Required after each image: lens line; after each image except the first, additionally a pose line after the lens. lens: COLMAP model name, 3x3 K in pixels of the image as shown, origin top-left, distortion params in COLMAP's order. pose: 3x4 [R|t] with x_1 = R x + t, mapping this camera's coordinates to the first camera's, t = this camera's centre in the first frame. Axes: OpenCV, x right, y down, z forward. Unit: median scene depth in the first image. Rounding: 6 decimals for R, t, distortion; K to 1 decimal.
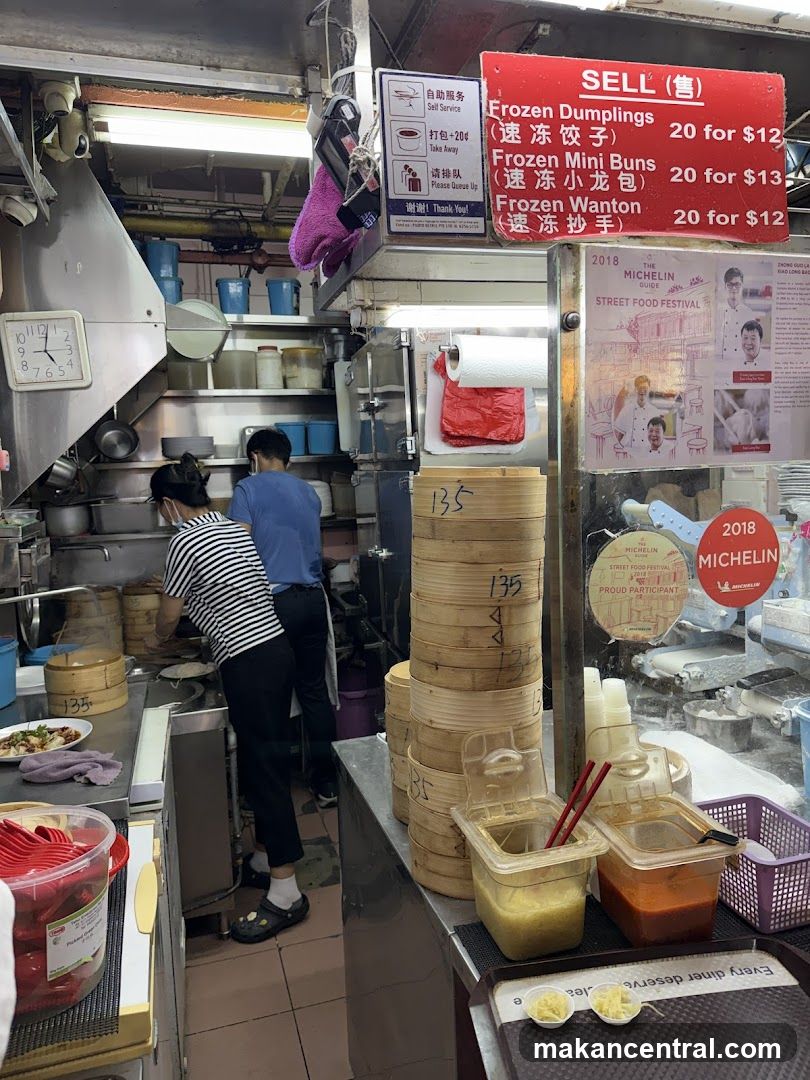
lens RADIAL K [[777.9, 0, 384.4], [0, 777.9, 535.7], [0, 0, 1]] dist [0.003033, 0.000585]
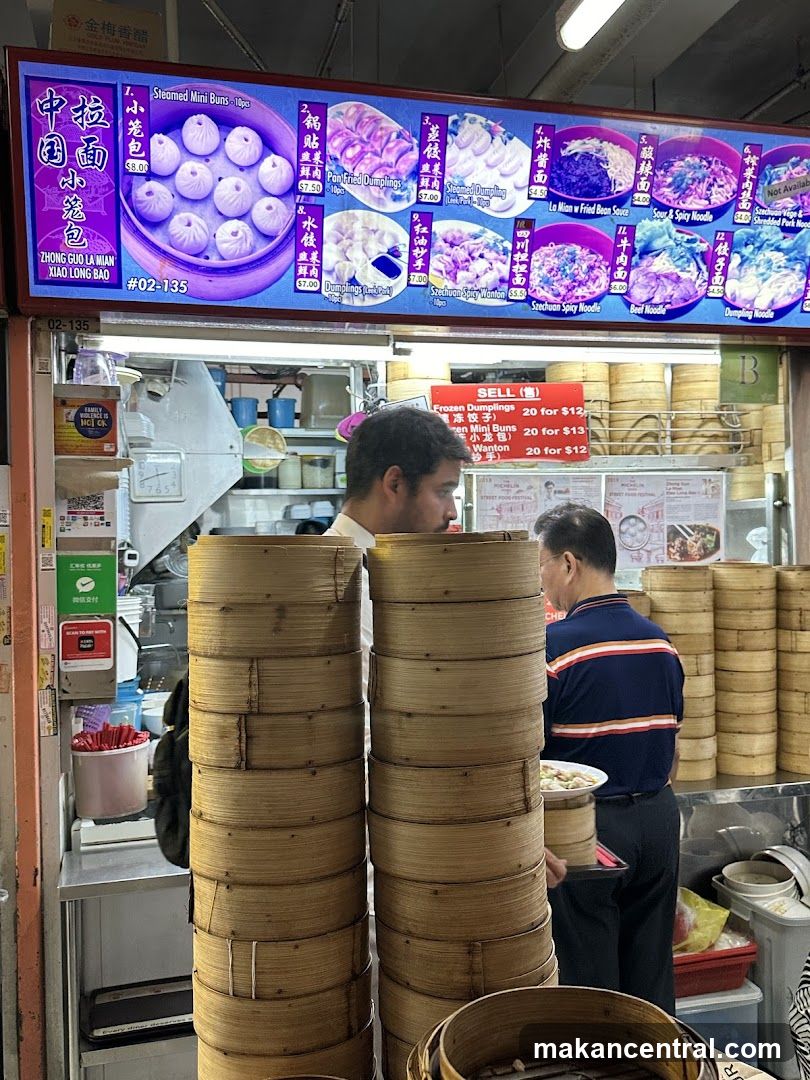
lens RADIAL K [[939.1, 0, 407.8], [0, 939.1, 521.3], [0, 0, 1]] dist [0.174852, -0.407811]
pose [[0.998805, 0.023005, -0.043126, 0.176761], [-0.027728, 0.993285, -0.112325, 0.073520], [0.040253, 0.113386, 0.992735, -1.580029]]
